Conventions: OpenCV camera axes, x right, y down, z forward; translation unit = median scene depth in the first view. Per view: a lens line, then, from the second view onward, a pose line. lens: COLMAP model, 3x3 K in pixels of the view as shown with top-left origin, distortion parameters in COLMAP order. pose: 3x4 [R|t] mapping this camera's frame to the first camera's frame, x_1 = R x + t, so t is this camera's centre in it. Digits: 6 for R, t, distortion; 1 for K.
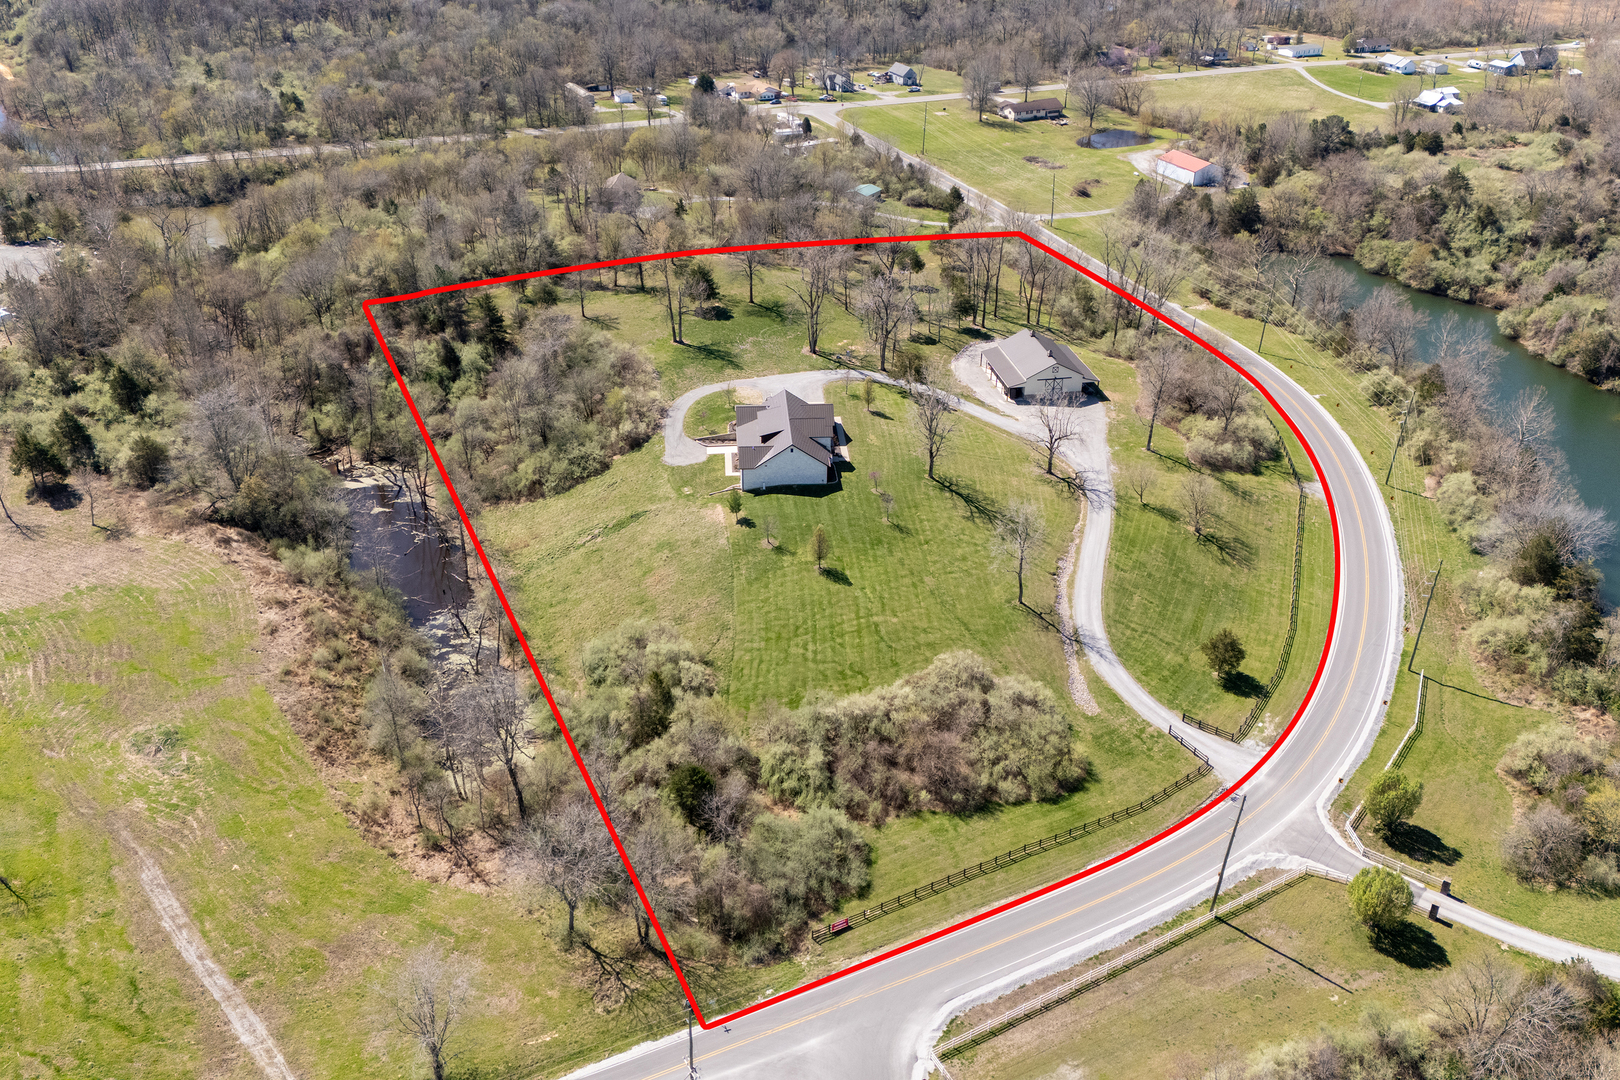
lens RADIAL K [[1399.2, 0, 810.0], [0, 1399.2, 540.0], [0, 0, 1]] dist [0.103799, -0.136717]
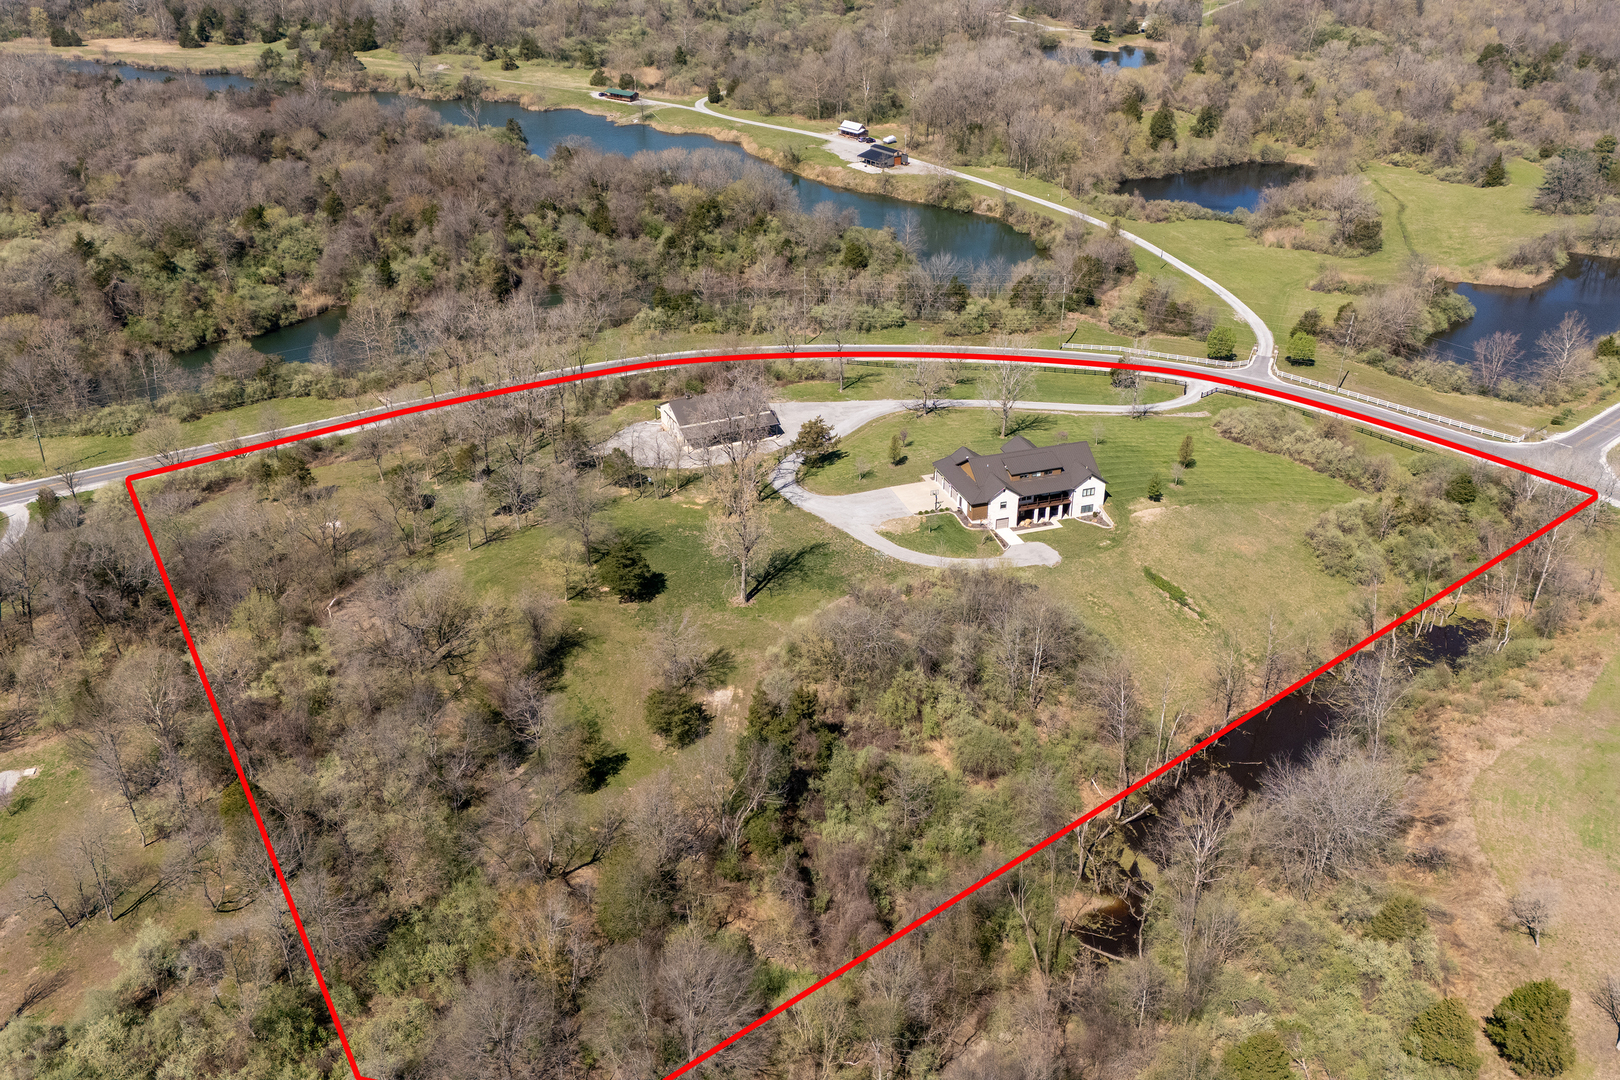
lens RADIAL K [[1399.2, 0, 810.0], [0, 1399.2, 540.0], [0, 0, 1]] dist [0.103799, -0.136717]
pose [[-0.237333, -0.458116, 0.856623, -0.996380], [0.484276, 0.708633, 0.513144, -0.725321], [-0.842111, 0.536627, 0.053673, 1.247011]]
